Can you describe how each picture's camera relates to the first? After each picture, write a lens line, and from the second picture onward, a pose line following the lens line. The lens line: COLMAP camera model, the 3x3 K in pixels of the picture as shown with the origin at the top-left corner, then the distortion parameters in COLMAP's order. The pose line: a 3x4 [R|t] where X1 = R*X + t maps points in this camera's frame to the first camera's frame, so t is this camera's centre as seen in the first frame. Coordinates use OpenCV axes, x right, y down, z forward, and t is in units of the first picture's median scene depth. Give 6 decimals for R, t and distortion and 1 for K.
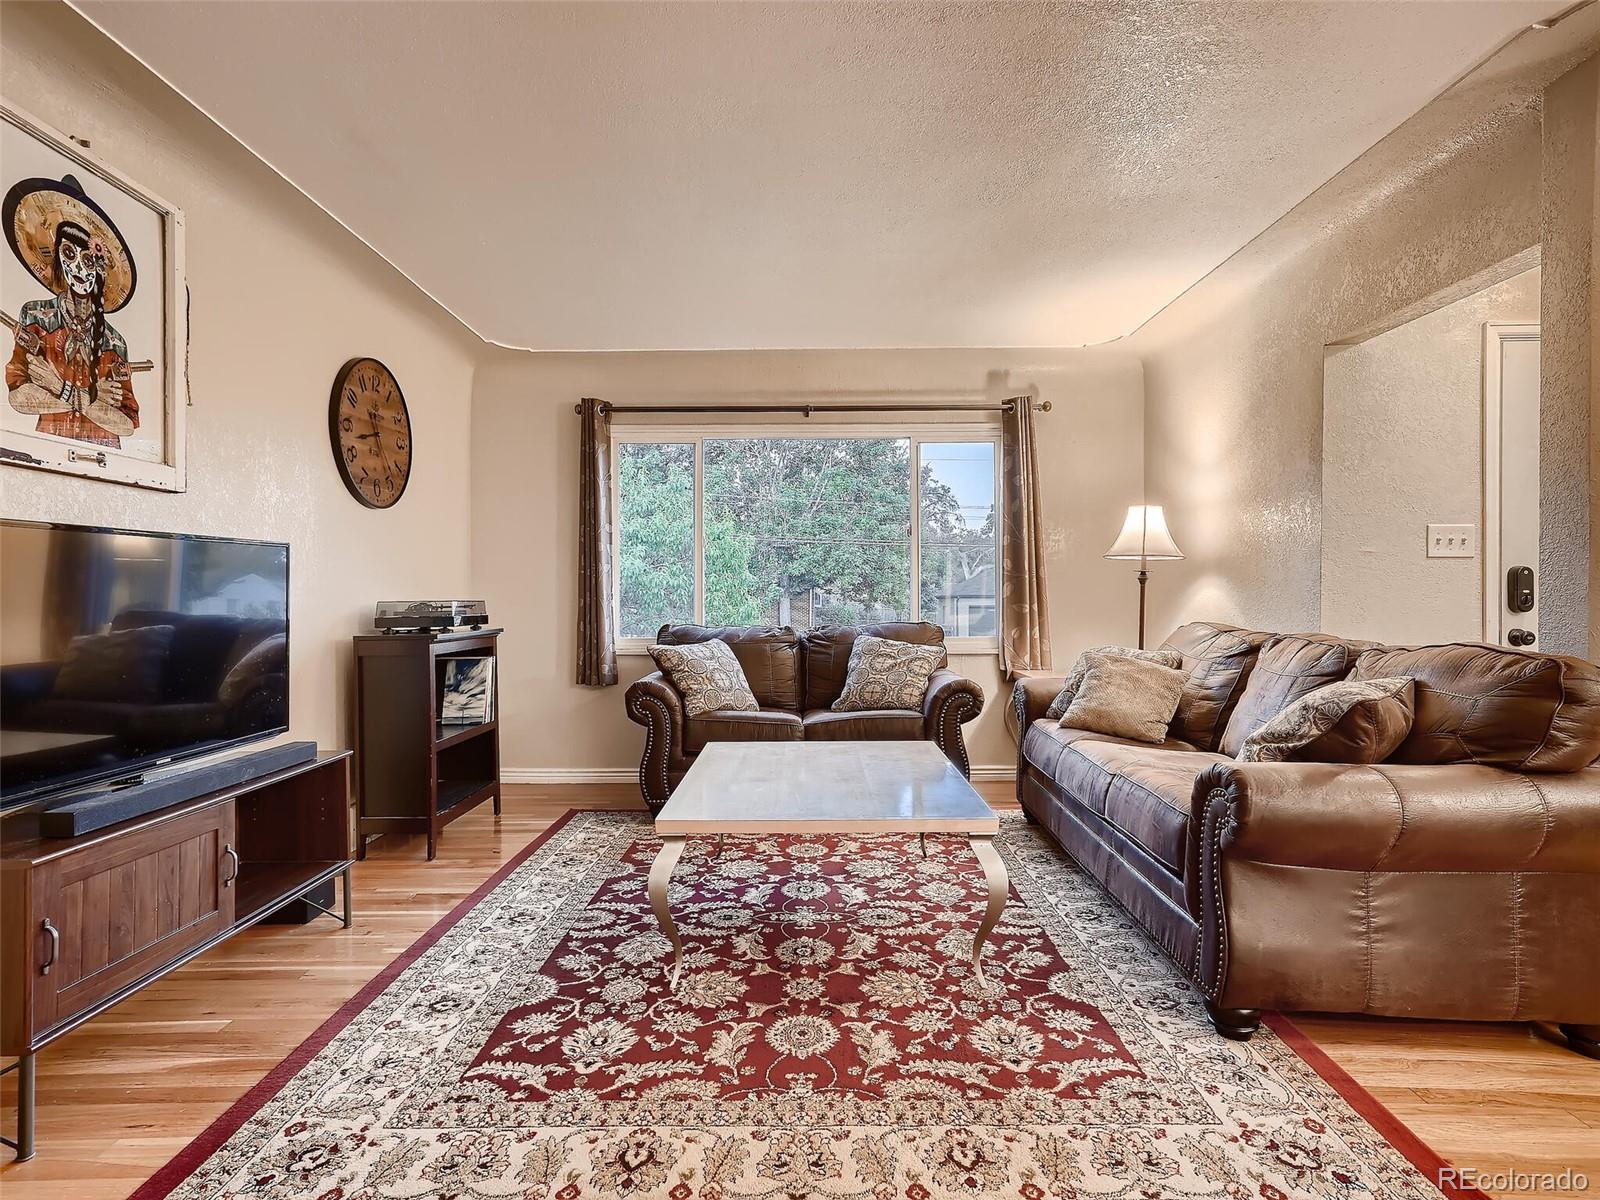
lens RADIAL K [[860.3, 0, 800.0], [0, 860.3, 600.0], [0, 0, 1]] dist [-0.025128, 0.025717]
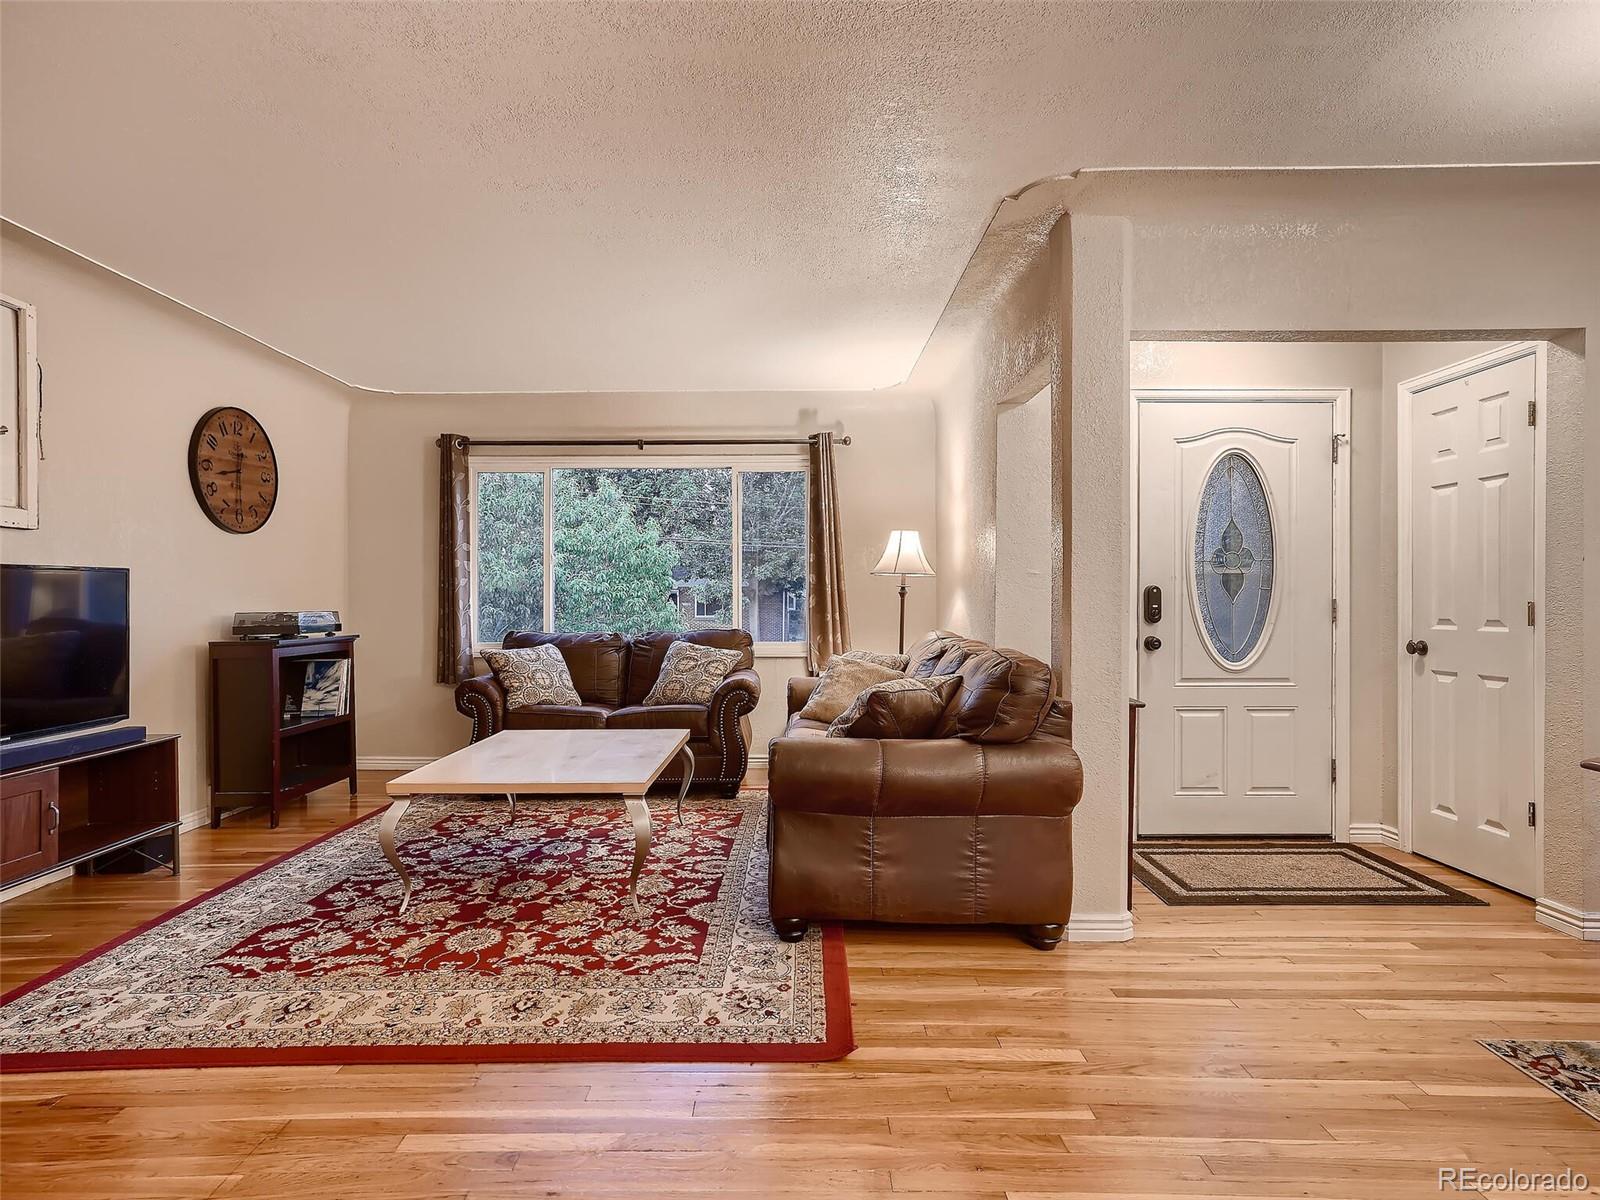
lens RADIAL K [[856.9, 0, 793.3], [0, 856.9, 604.4], [0, 0, 1]] dist [-0.026011, 0.026151]
pose [[0.999970, 0.000641, 0.007771, 0.375848], [-0.000656, 0.999998, 0.001868, -0.017083], [-0.007769, -0.001873, 0.999968, -0.261188]]
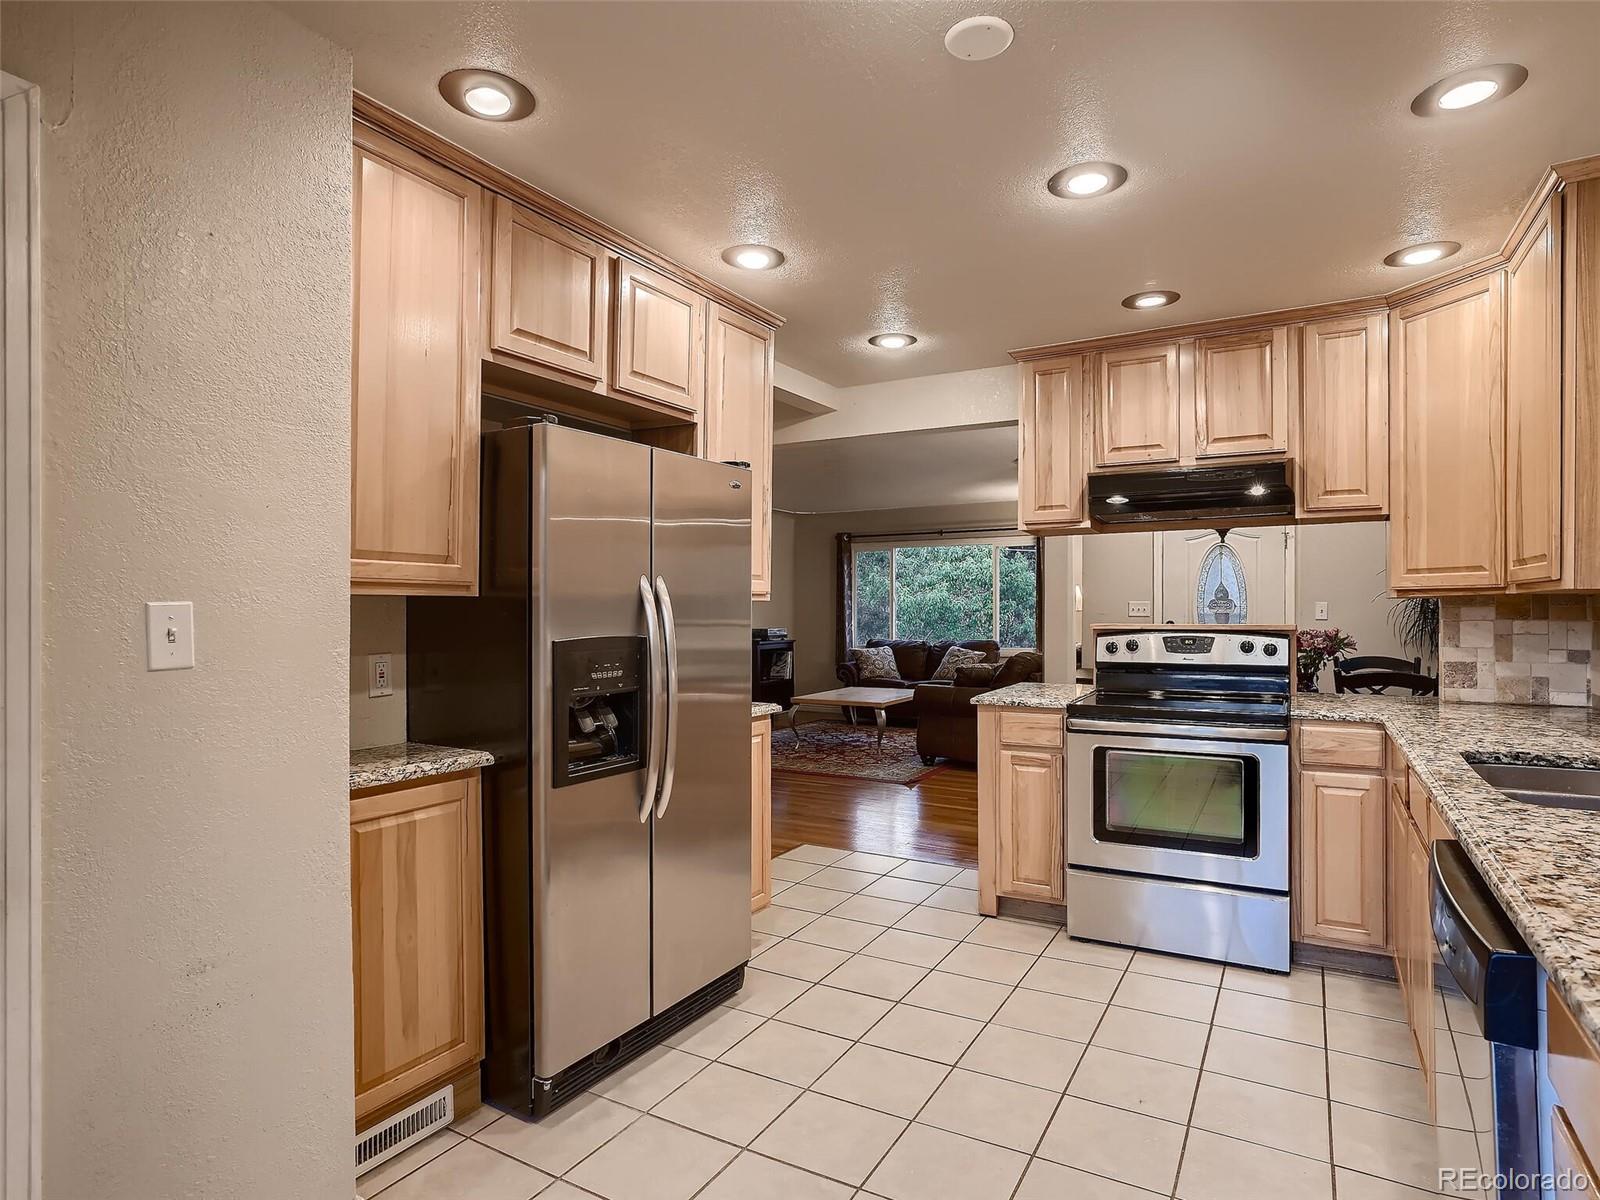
lens RADIAL K [[880.7, 0, 800.0], [0, 880.7, 600.0], [0, 0, 1]] dist [-0.047992, 0.025788]
pose [[0.873494, -0.003192, -0.486824, 1.326811], [-0.001783, 0.999951, -0.009756, -0.082081], [0.486832, 0.009390, 0.873445, -1.738164]]
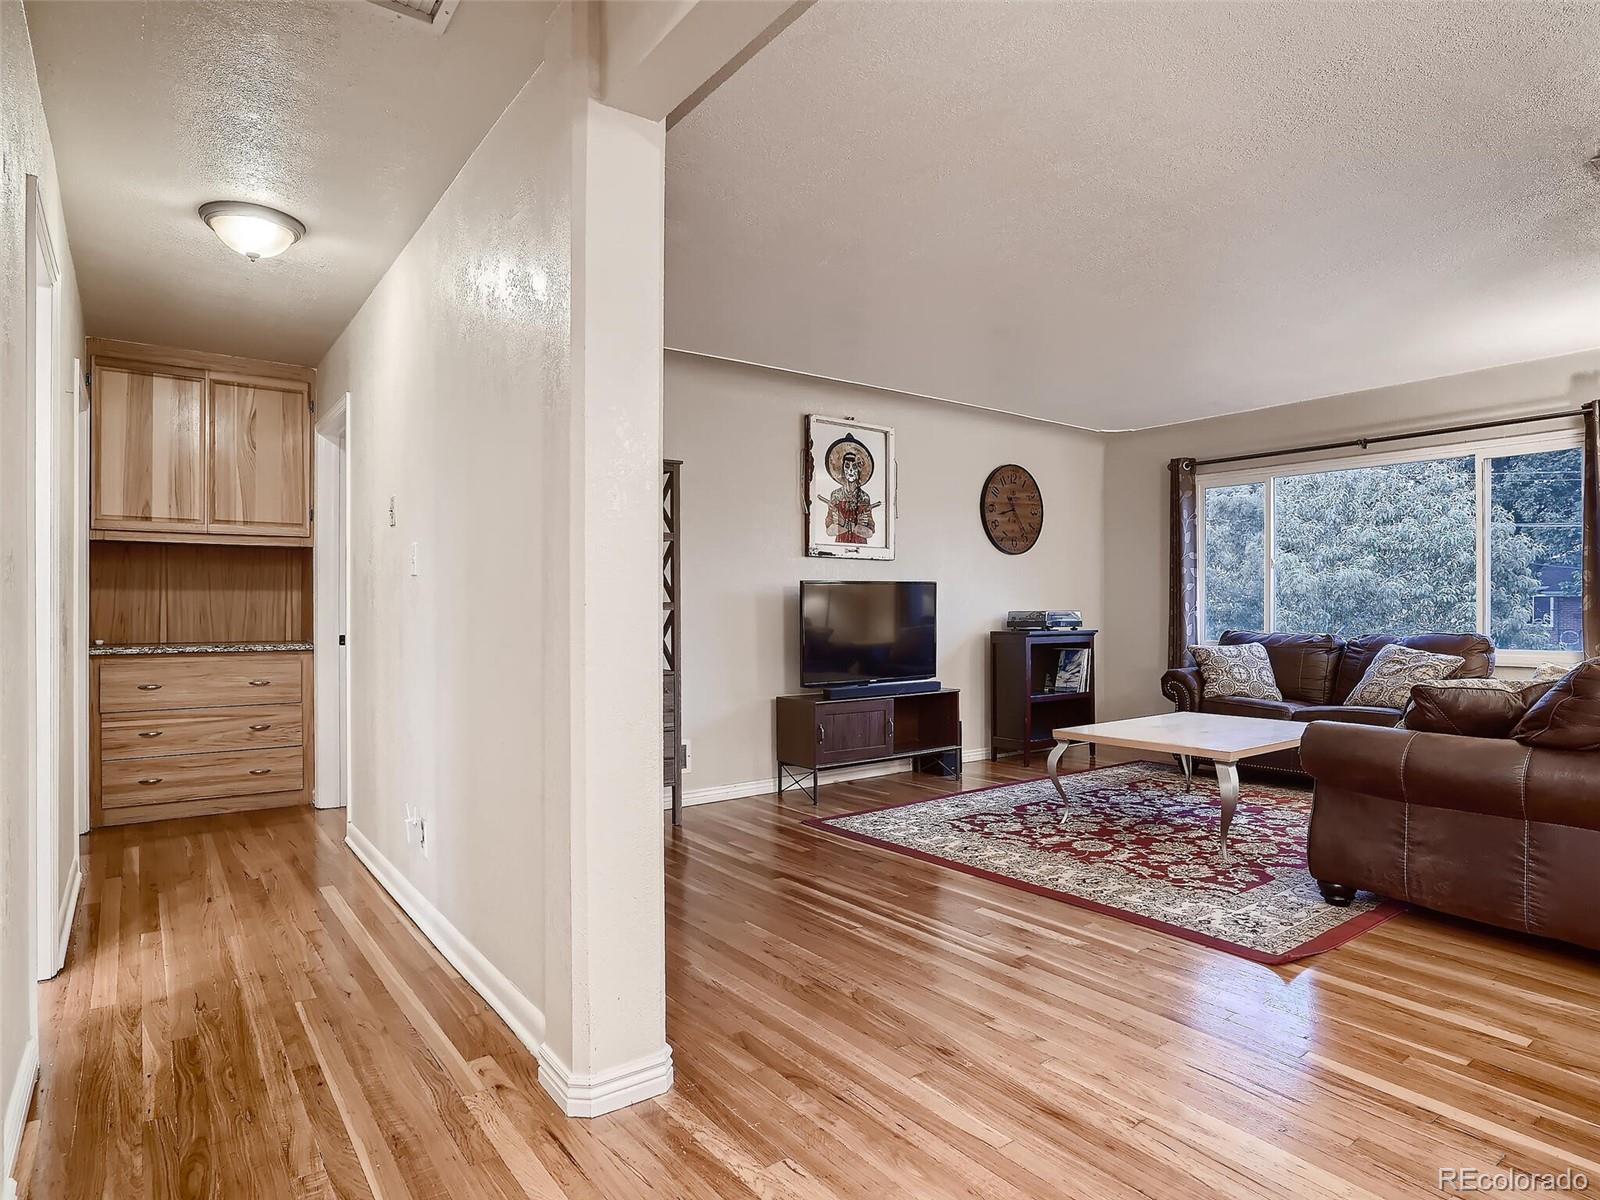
lens RADIAL K [[891.7, 0, 830.0], [0, 891.7, 607.2], [0, 0, 1]] dist [0.001338, 0.000292]
pose [[0.634155, 0.002445, -0.773202, 0.866864], [-0.003679, 0.999993, 0.000144, -0.007160], [0.773197, 0.002753, 0.634160, -0.512725]]
